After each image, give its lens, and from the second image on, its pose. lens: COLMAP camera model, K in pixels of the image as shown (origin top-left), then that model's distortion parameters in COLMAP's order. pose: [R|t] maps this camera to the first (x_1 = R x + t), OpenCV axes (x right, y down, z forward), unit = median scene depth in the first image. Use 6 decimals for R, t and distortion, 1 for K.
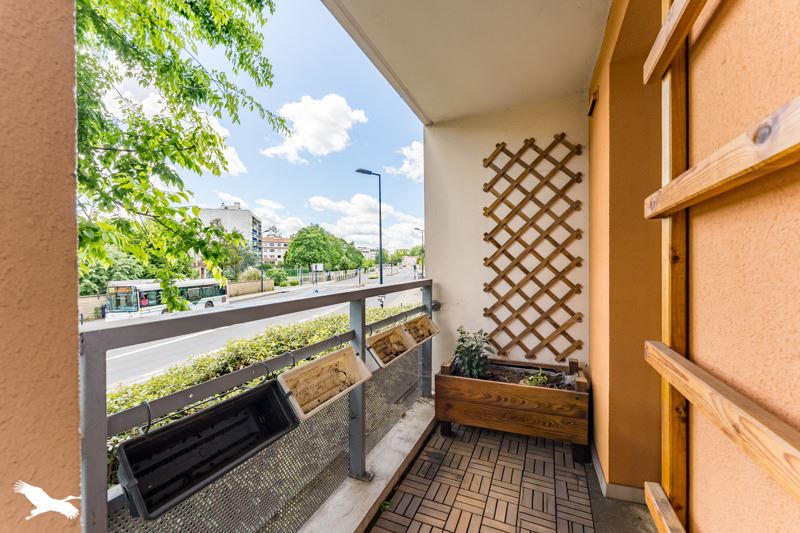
lens RADIAL K [[323.7, 0, 396.8], [0, 323.7, 265.9], [0, 0, 1]] dist [0.002295, -0.000225]
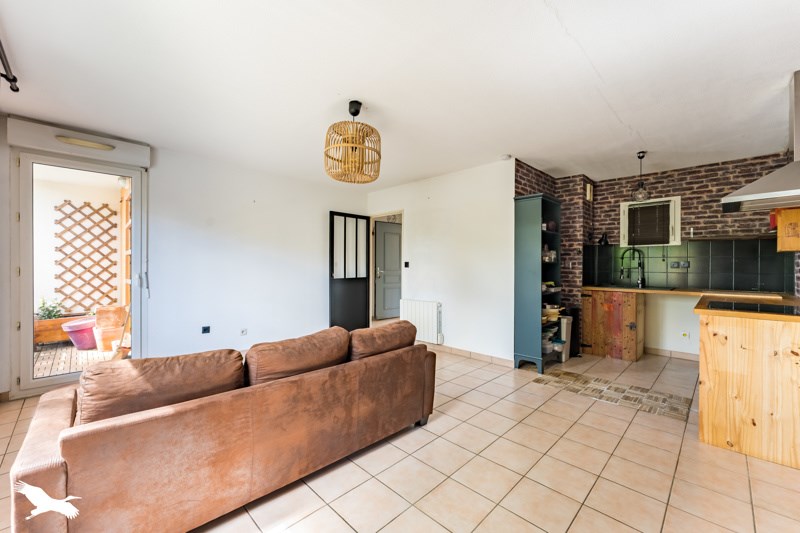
lens RADIAL K [[323.7, 0, 400.3], [0, 323.7, 264.5], [0, 0, 1]] dist [0.002295, -0.000225]
pose [[0.352056, 0.004861, 0.935966, -0.791083], [-0.001606, 0.999988, -0.004589, 0.003815], [-0.935978, 0.000113, 0.352059, -1.534985]]
